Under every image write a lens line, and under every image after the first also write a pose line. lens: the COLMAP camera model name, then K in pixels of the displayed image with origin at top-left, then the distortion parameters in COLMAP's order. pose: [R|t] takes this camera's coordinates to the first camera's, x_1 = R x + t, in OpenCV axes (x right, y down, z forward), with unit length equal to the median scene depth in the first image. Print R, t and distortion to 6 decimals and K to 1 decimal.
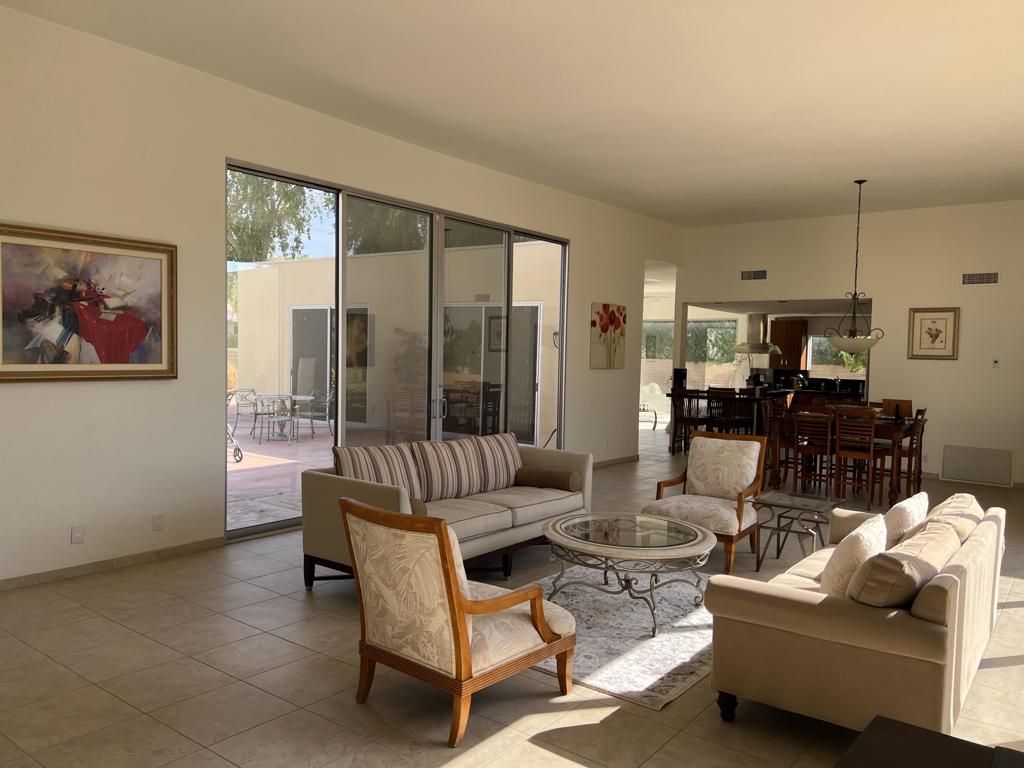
lens RADIAL K [[772.9, 0, 514.1], [0, 772.9, 386.2], [0, 0, 1]] dist [0.085683, -0.119334]
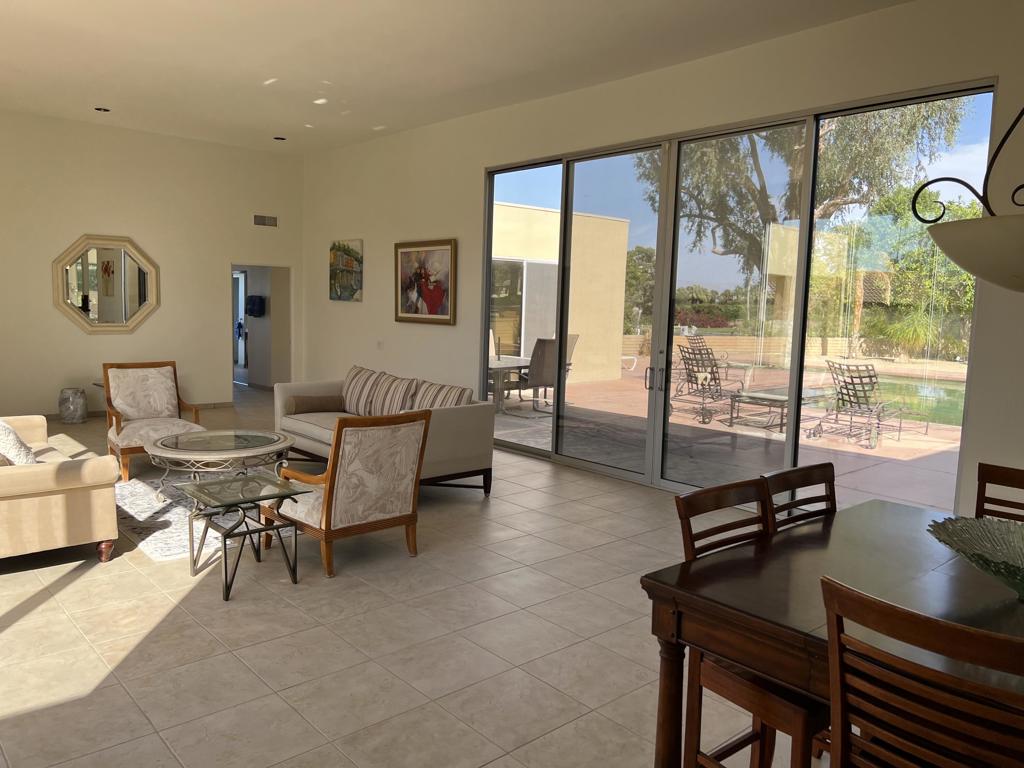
lens RADIAL K [[760.1, 0, 527.5], [0, 760.1, 385.5], [0, 0, 1]] dist [0.088440, -0.146101]
pose [[-0.181559, 0.074194, -0.980577, 1.108645], [-0.078042, 0.992918, 0.089578, -0.039586], [0.980278, 0.092790, -0.174483, 1.512785]]
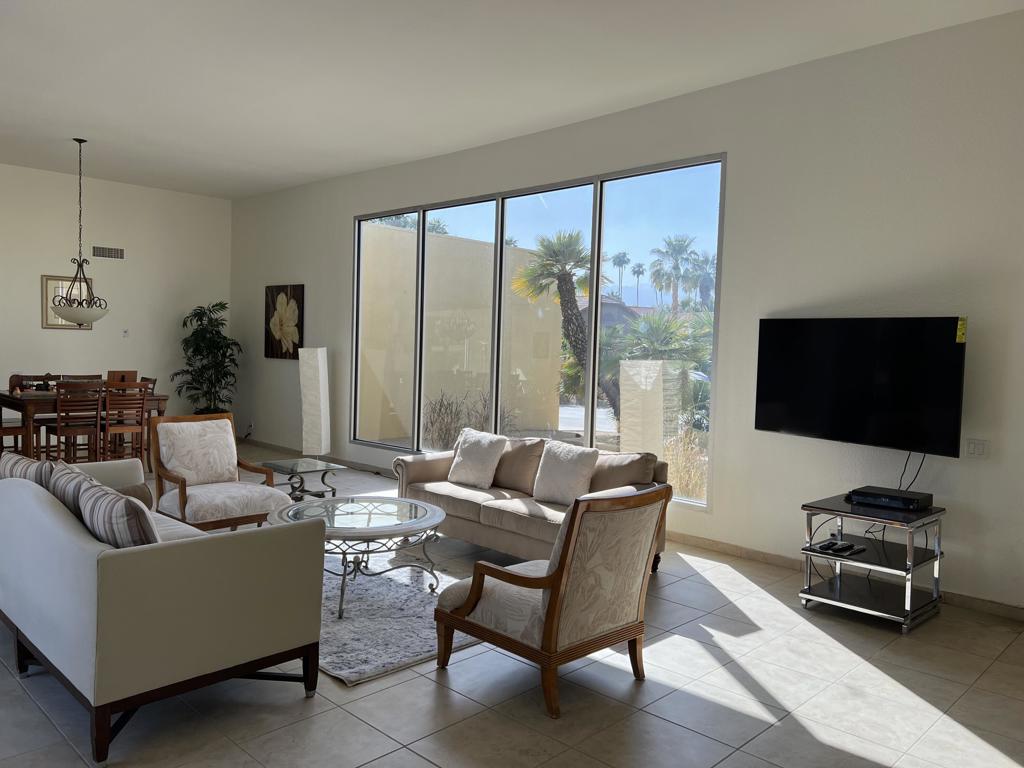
lens RADIAL K [[760.1, 0, 527.5], [0, 760.1, 385.5], [0, 0, 1]] dist [0.088440, -0.146101]
pose [[0.114745, -0.071528, 0.990817, -0.712996], [0.021407, 0.997351, 0.069520, -0.035500], [-0.993164, 0.013234, 0.115972, 0.610532]]
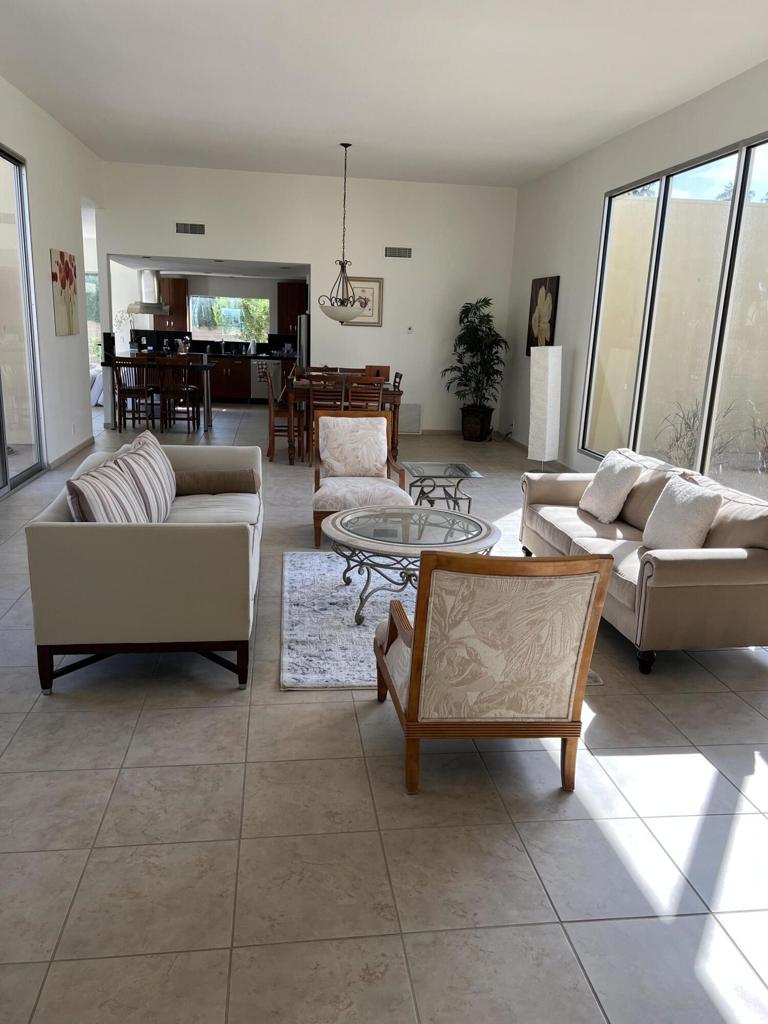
lens RADIAL K [[772.9, 0, 387.4], [0, 772.9, 509.8], [0, 0, 1]] dist [0.085683, -0.119334]
pose [[0.706824, -0.162550, 0.688460, -0.475855], [0.012952, 0.976051, 0.217155, -0.035420], [-0.707271, -0.144574, 0.692001, 0.335036]]
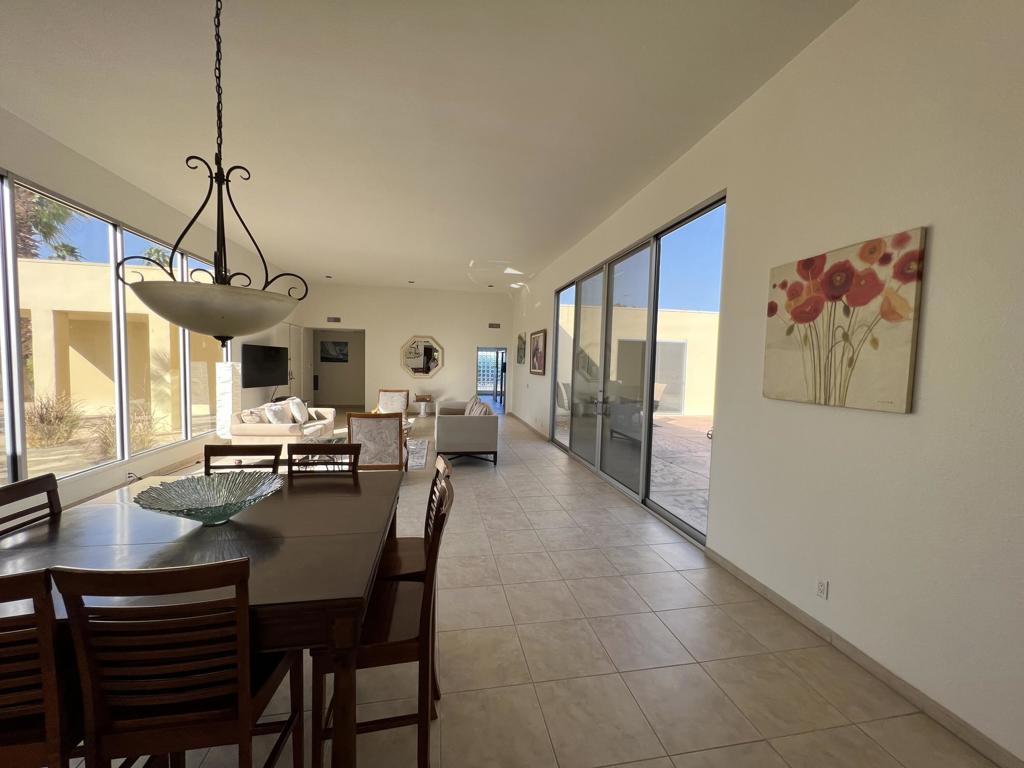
lens RADIAL K [[407.7, 0, 508.9], [0, 407.7, 386.7], [0, 0, 1]] dist [-0.000202, 0.000003]
pose [[-0.678193, 0.001459, -0.734882, 0.803739], [-0.076248, 0.994461, 0.072341, -0.070857], [0.730917, 0.105094, -0.674326, 2.045849]]
